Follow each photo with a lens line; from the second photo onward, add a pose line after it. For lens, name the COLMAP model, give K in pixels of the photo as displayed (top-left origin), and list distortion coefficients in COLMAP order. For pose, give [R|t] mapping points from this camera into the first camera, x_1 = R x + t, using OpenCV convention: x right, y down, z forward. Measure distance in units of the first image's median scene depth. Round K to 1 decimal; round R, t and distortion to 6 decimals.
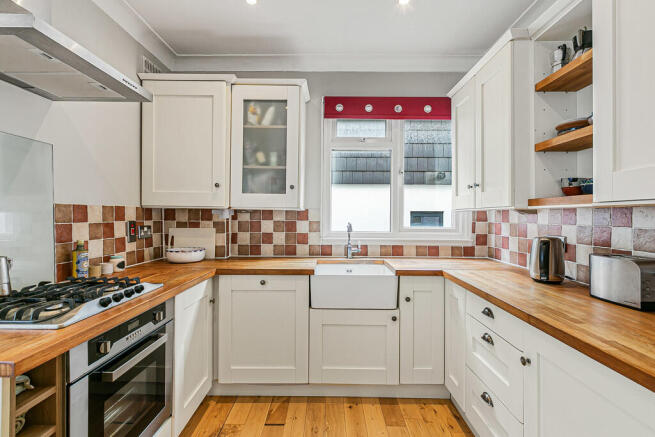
lens RADIAL K [[300.7, 0, 324.7], [0, 300.7, 216.6], [0, 0, 1]] dist [0.004131, -0.000902]
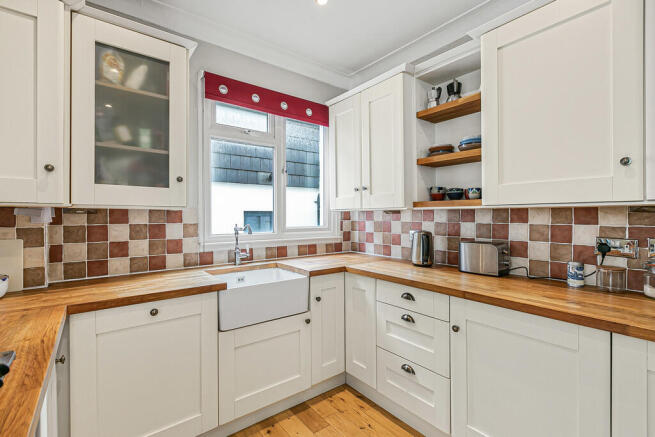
lens RADIAL K [[300.7, 0, 326.8], [0, 300.7, 216.3], [0, 0, 1]] dist [0.004131, -0.000902]
pose [[0.784647, -0.009316, 0.619873, -0.296079], [0.009626, 0.999950, 0.002844, -0.003413], [-0.619868, 0.003736, 0.784697, 0.177327]]
